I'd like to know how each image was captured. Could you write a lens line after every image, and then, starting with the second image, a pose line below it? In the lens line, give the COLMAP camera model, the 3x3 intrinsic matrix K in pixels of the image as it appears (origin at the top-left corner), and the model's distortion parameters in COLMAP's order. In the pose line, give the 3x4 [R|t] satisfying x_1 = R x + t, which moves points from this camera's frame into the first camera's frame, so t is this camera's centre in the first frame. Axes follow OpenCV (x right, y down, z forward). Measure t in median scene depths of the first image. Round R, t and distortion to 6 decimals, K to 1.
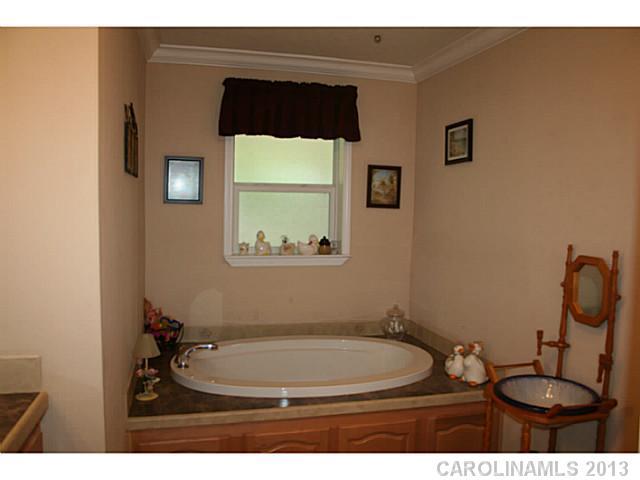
lens RADIAL K [[567.0, 0, 322.6], [0, 567.0, 238.5], [0, 0, 1]] dist [-0.091057, 0.007593]
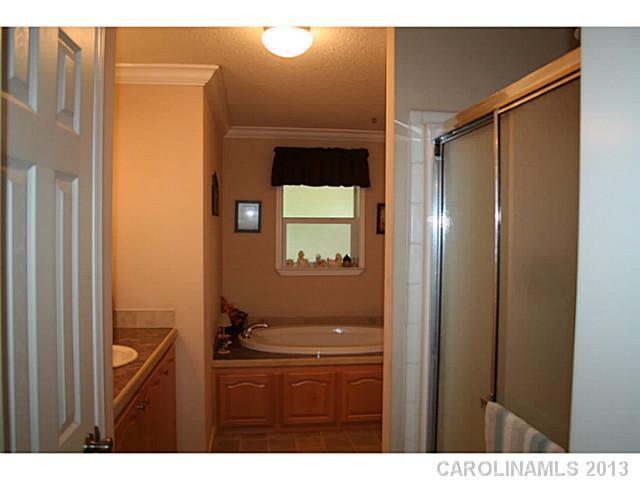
lens RADIAL K [[567.0, 0, 317.8], [0, 567.0, 240.3], [0, 0, 1]] dist [-0.091057, 0.007593]
pose [[0.991633, -0.008580, -0.128807, 0.121131], [0.003154, 0.999101, -0.042266, 0.020878], [0.129054, 0.041506, 0.990769, -0.429348]]
